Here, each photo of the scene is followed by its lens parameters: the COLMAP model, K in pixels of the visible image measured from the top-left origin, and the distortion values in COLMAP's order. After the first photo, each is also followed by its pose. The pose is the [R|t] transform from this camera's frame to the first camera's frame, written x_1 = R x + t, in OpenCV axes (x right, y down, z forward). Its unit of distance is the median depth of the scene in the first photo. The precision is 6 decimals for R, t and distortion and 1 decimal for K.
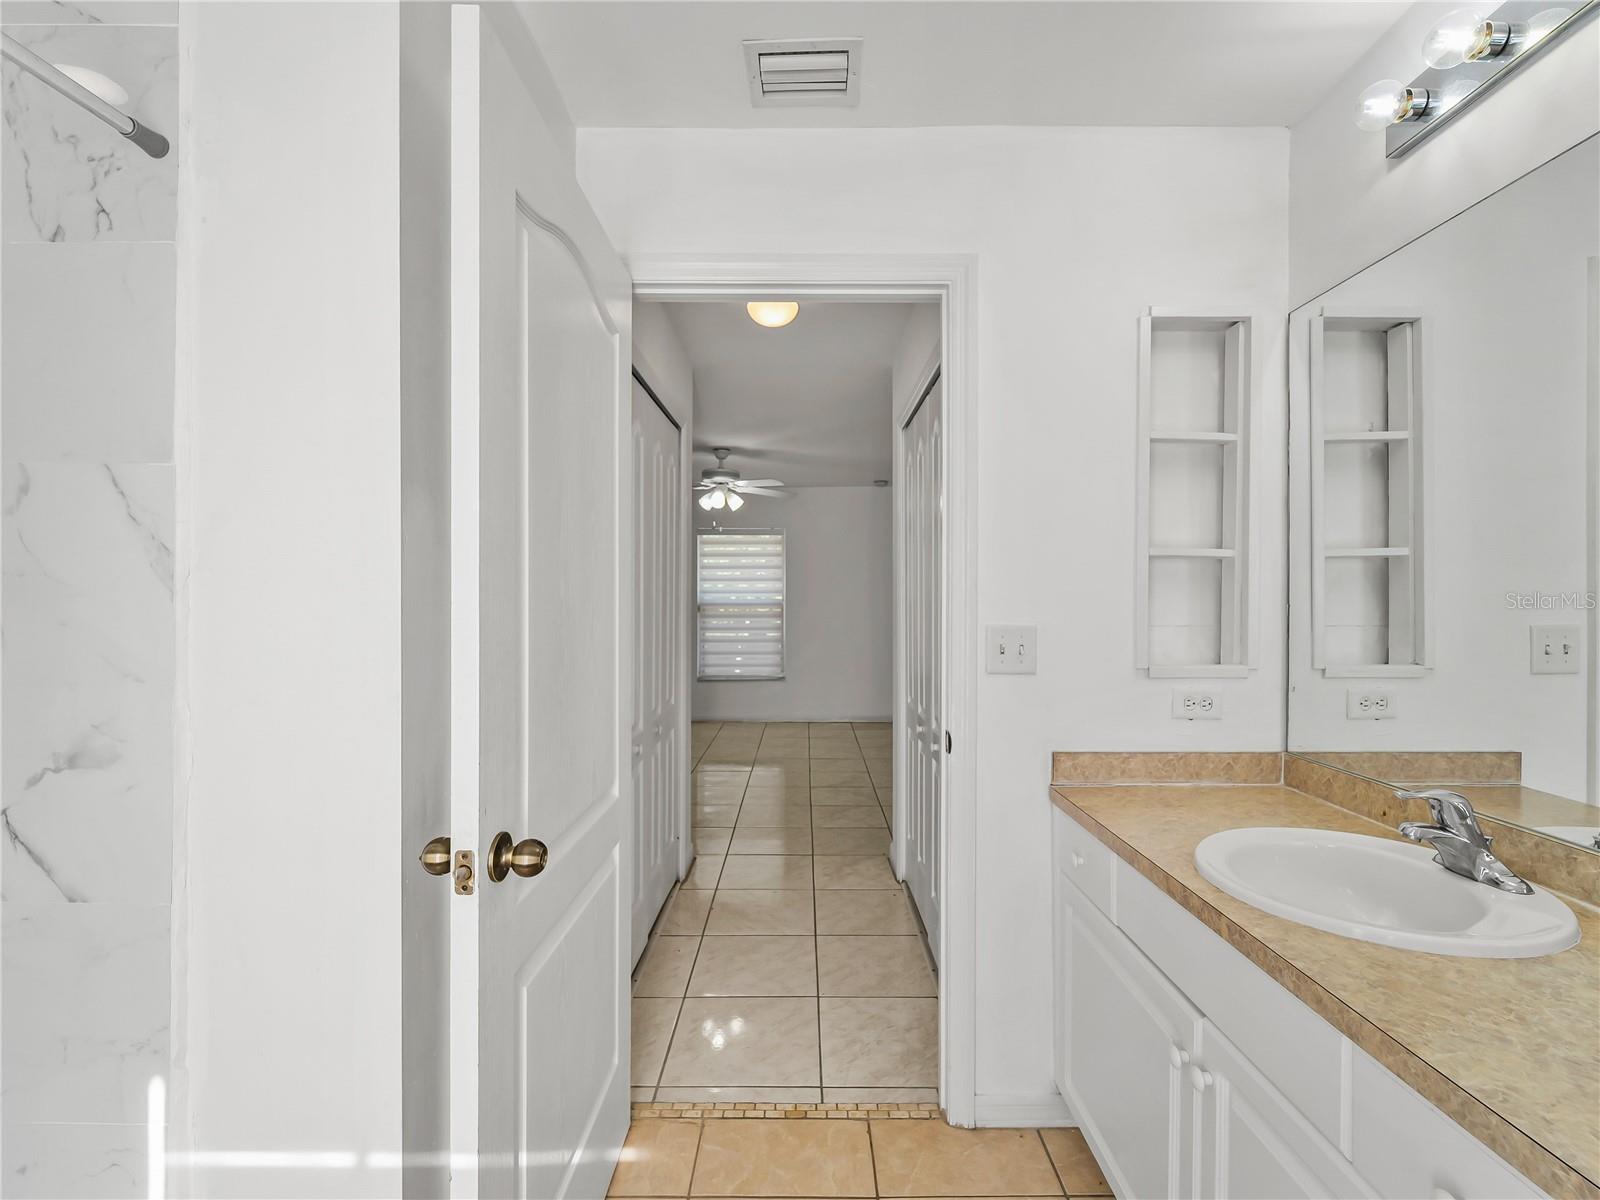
lens RADIAL K [[732.3, 0, 805.8], [0, 732.3, 601.8], [0, 0, 1]] dist [-0.000723, -0.001352]
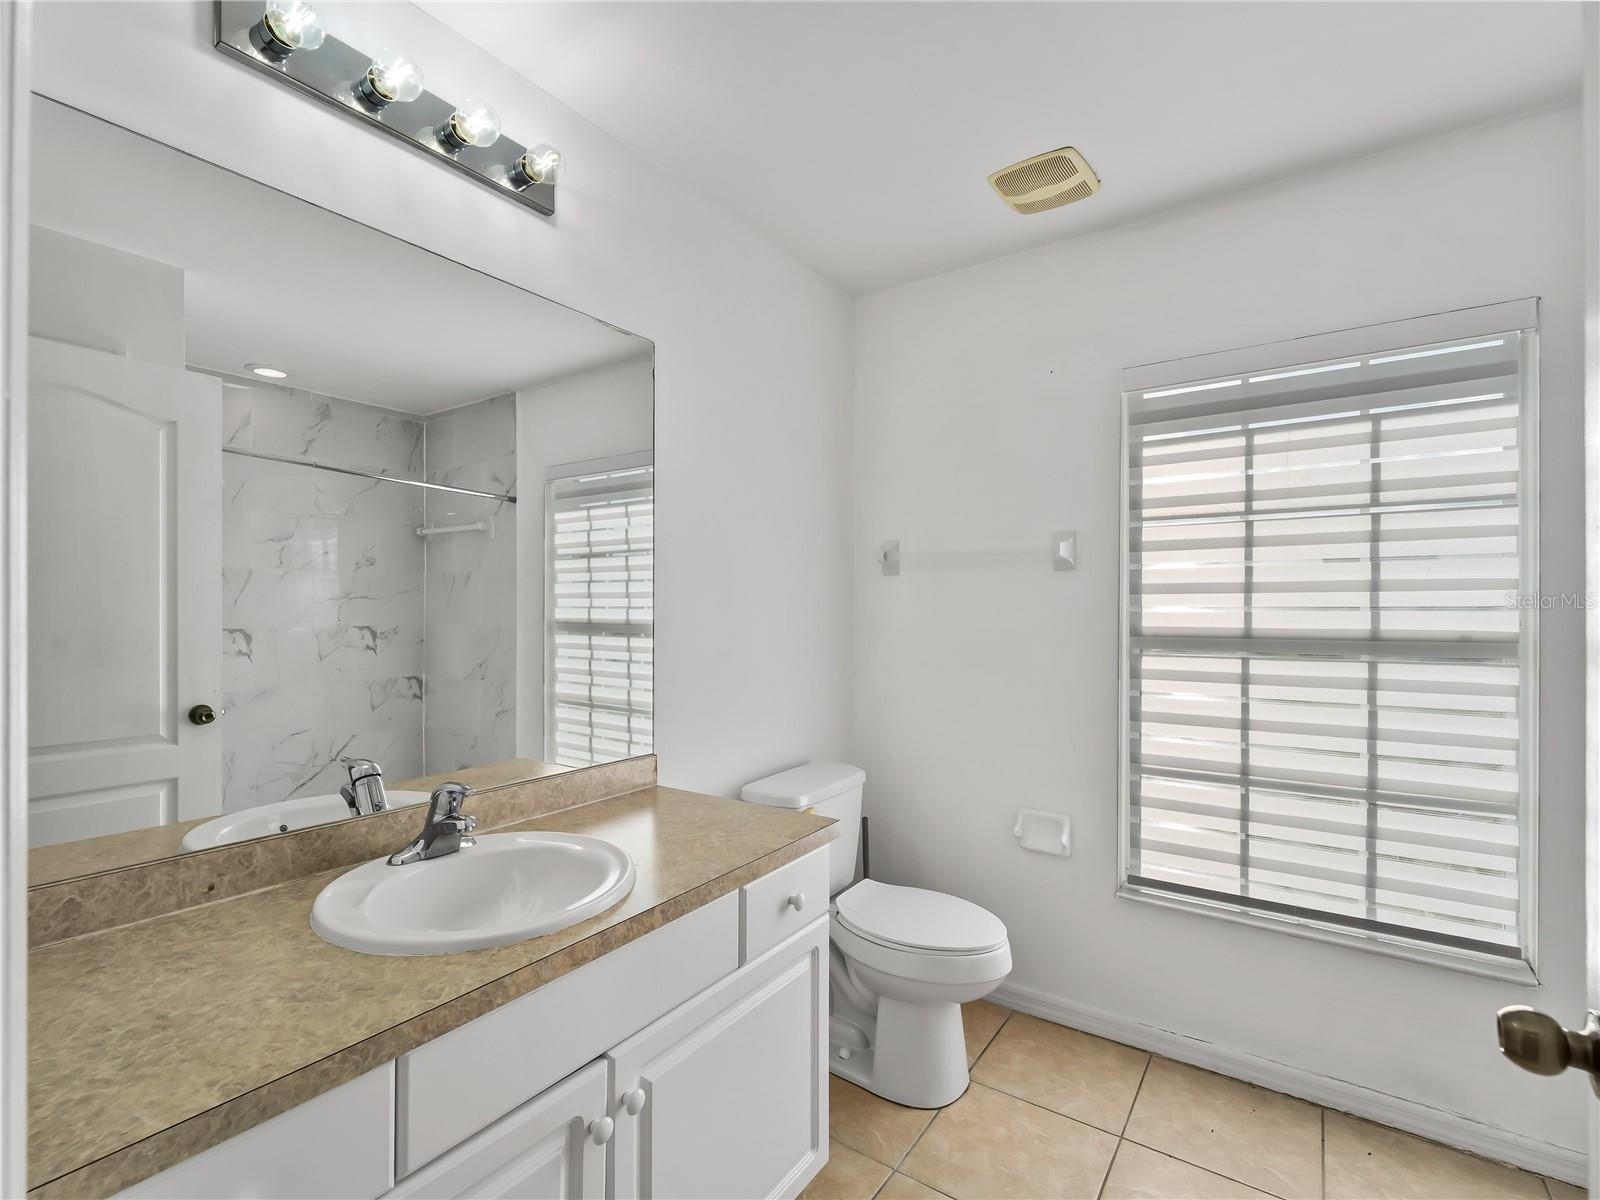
lens RADIAL K [[732.3, 0, 798.3], [0, 732.3, 602.8], [0, 0, 1]] dist [-0.000723, -0.001352]
pose [[-0.818526, 0.004026, 0.574456, -0.191981], [0.000194, 0.999977, -0.006733, -0.004751], [-0.574470, -0.005400, -0.818508, 1.604617]]
